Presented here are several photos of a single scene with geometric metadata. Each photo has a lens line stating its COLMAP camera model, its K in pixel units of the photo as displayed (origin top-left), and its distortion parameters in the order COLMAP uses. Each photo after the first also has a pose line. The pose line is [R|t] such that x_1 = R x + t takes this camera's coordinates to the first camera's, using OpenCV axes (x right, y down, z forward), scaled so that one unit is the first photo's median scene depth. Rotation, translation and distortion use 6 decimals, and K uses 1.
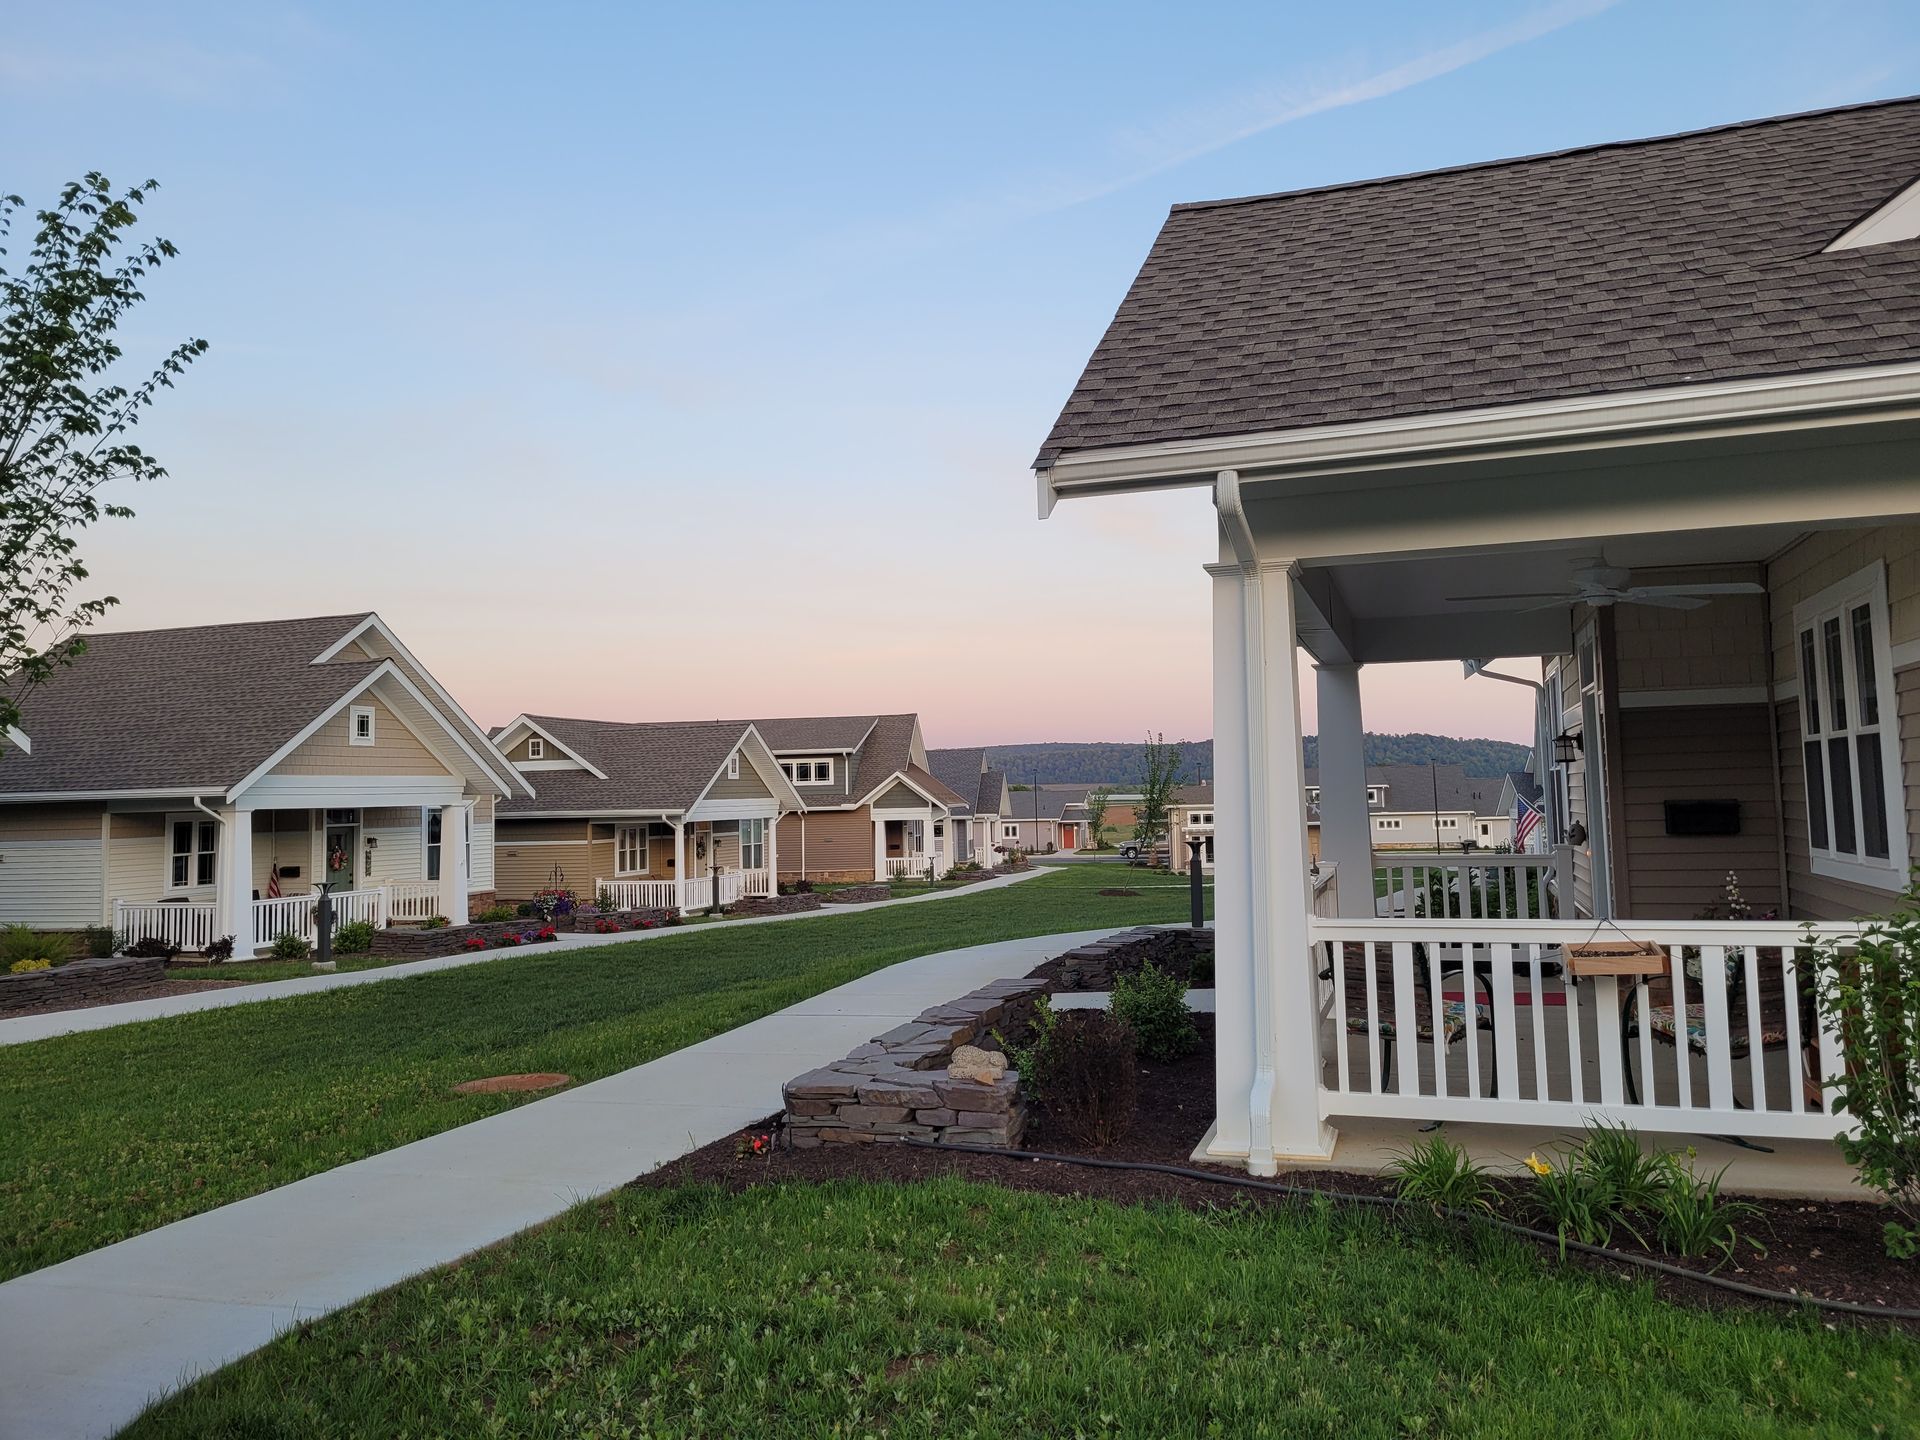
lens RADIAL K [[1429.6, 0, 972.4], [0, 1429.6, 717.6], [0, 0, 1]] dist [0.046666, -0.003419]
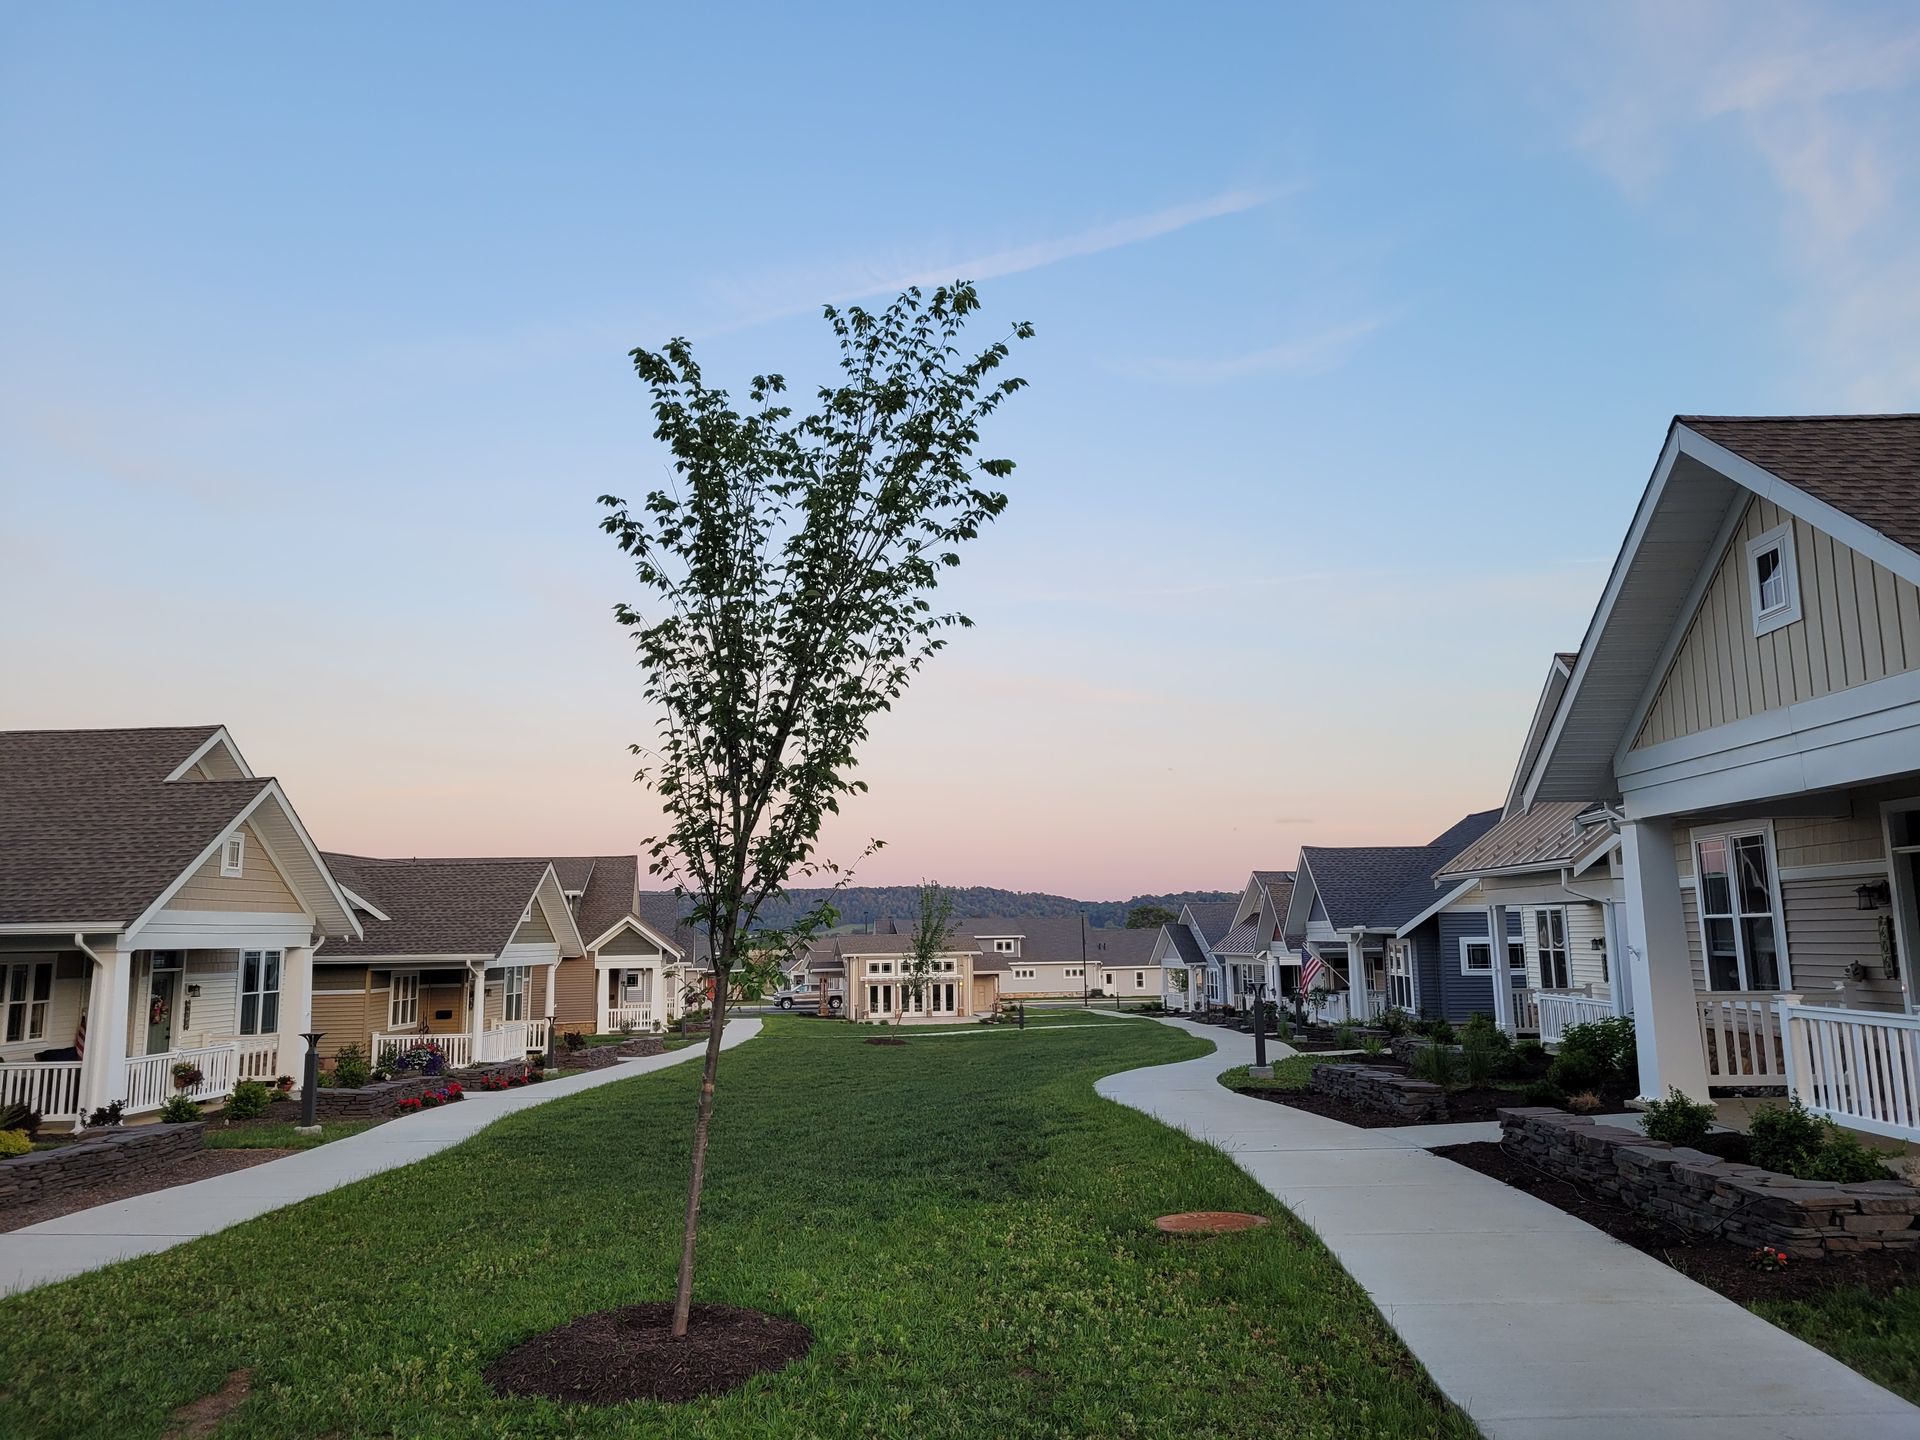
lens RADIAL K [[1429.6, 0, 963.7], [0, 1429.6, 722.3], [0, 0, 1]] dist [0.046666, -0.003419]
pose [[0.957717, 0.050266, 0.283286, -0.169680], [-0.021503, 0.994371, -0.103746, 0.005188], [-0.286906, 0.093267, 0.953408, 0.018982]]
